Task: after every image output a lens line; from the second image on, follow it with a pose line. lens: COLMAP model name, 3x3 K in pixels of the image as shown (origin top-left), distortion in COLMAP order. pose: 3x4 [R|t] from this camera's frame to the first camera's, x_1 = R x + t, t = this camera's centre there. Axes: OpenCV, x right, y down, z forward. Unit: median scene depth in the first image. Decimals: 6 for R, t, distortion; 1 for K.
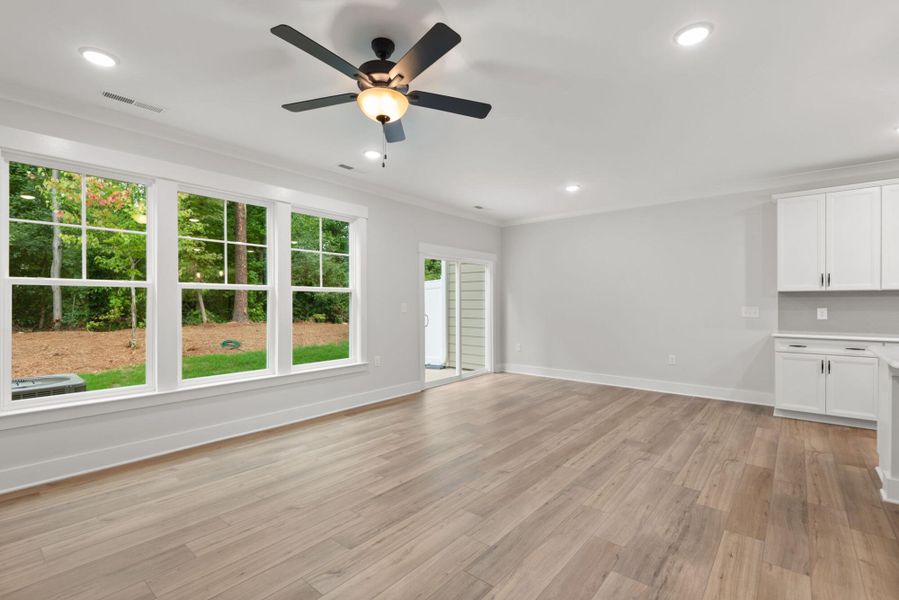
lens RADIAL K [[411.7, 0, 449.5], [0, 411.7, 301.9], [0, 0, 1]] dist [0.015938, -0.000867]
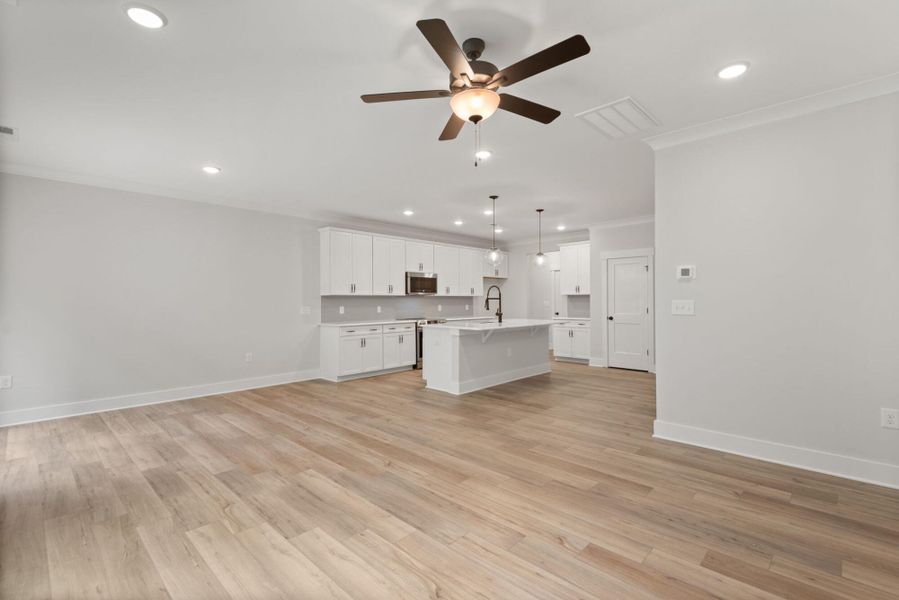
lens RADIAL K [[411.7, 0, 447.2], [0, 411.7, 301.0], [0, 0, 1]] dist [0.015938, -0.000867]
pose [[0.067218, 0.001383, 0.997737, -0.790112], [0.011280, 0.999934, -0.002146, 0.003177], [-0.997675, 0.011399, 0.067198, 0.684069]]
